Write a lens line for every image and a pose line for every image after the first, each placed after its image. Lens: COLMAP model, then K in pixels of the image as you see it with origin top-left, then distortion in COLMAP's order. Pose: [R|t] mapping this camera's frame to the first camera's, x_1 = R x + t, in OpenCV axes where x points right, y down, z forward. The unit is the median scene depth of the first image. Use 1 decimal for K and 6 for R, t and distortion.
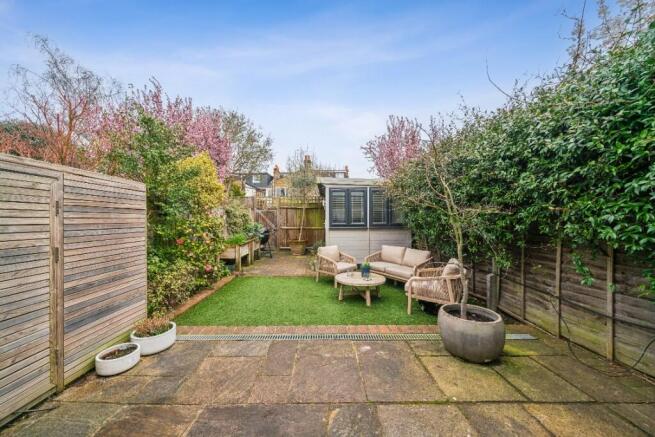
lens RADIAL K [[240.7, 0, 327.5], [0, 240.7, 218.5], [0, 0, 1]] dist [-0.001898, -0.000087]
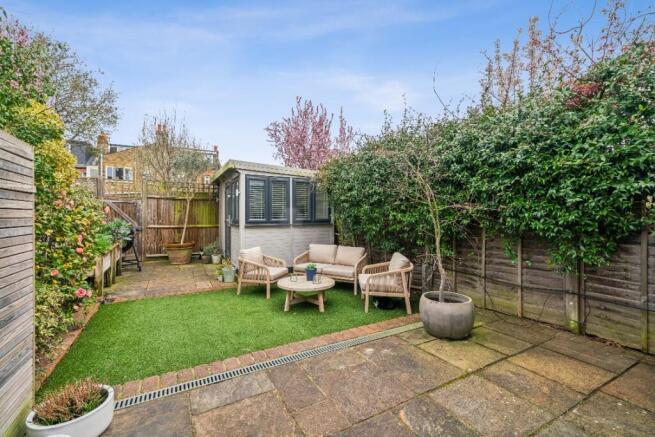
lens RADIAL K [[283.3, 0, 343.8], [0, 283.3, 213.8], [0, 0, 1]] dist [0.000889, 0.000182]
pose [[0.866654, 0.007712, 0.498850, -0.302391], [-0.006330, 0.999970, -0.004462, 0.005026], [-0.498869, 0.000709, 0.866677, 0.054722]]
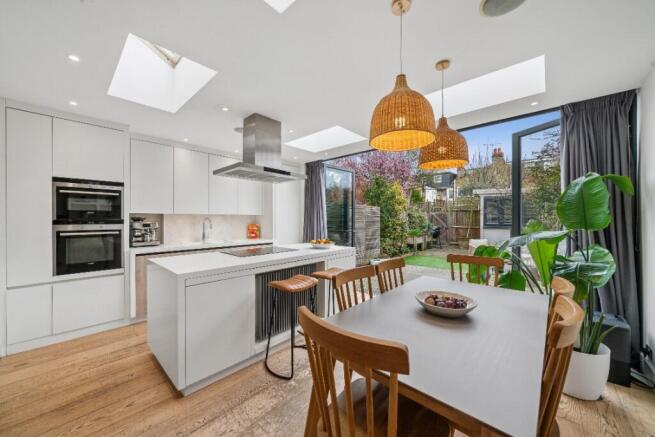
lens RADIAL K [[240.7, 0, 327.5], [0, 240.7, 218.5], [0, 0, 1]] dist [-0.001898, -0.000087]
pose [[0.749907, 0.004760, -0.661526, 0.391422], [-0.004087, 0.999988, 0.002562, -0.010527], [0.661530, 0.000782, 0.749918, -0.924962]]
